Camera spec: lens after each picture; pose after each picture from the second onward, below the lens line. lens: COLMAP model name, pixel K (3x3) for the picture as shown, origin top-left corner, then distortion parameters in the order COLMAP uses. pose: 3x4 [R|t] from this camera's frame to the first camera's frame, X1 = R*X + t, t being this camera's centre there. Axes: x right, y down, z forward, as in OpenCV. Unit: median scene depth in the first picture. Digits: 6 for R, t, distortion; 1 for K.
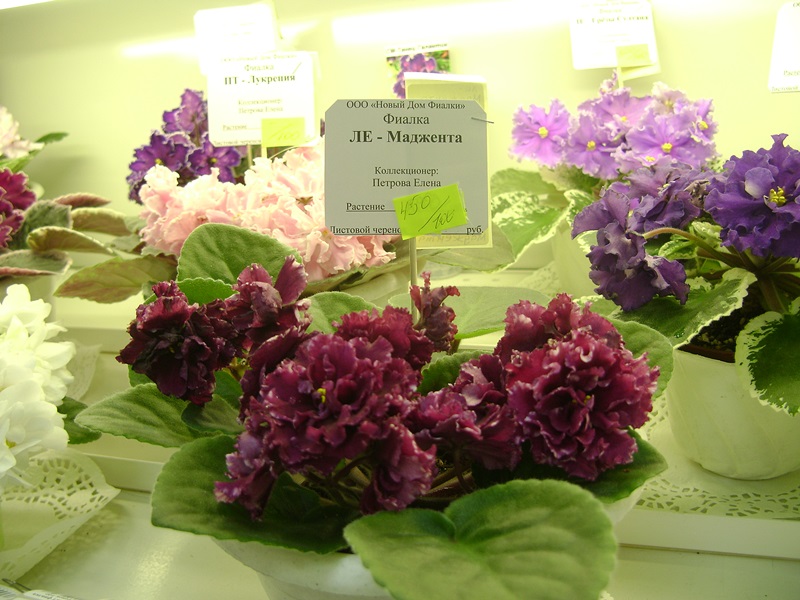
lens RADIAL K [[920.1, 0, 400.0], [0, 920.1, 300.0], [0, 0, 1]] dist [-0.195574, 0.056106]
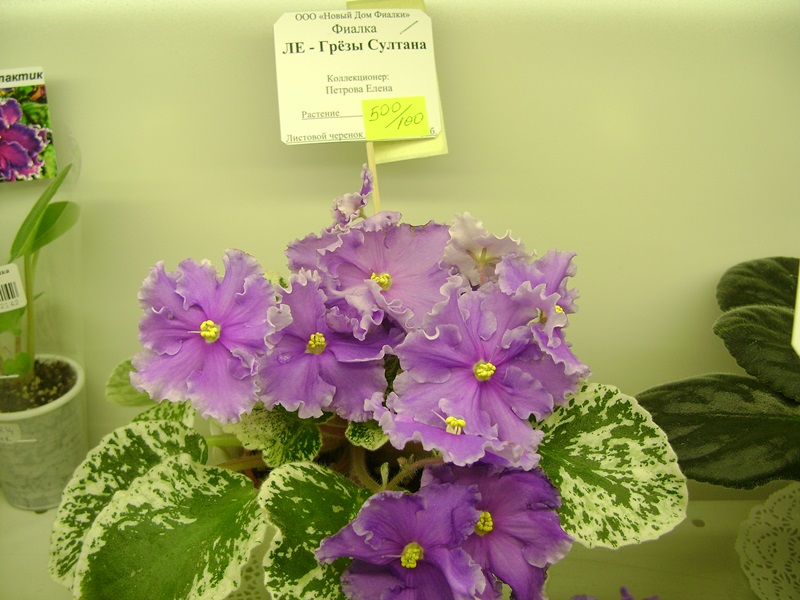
lens RADIAL K [[920.1, 0, 400.0], [0, 920.1, 300.0], [0, 0, 1]] dist [-0.195574, 0.056106]
pose [[0.952014, -0.025859, 0.304961, 0.109793], [0.005597, 0.997728, 0.067131, -0.226972], [-0.306004, -0.062203, 0.949996, 0.548191]]
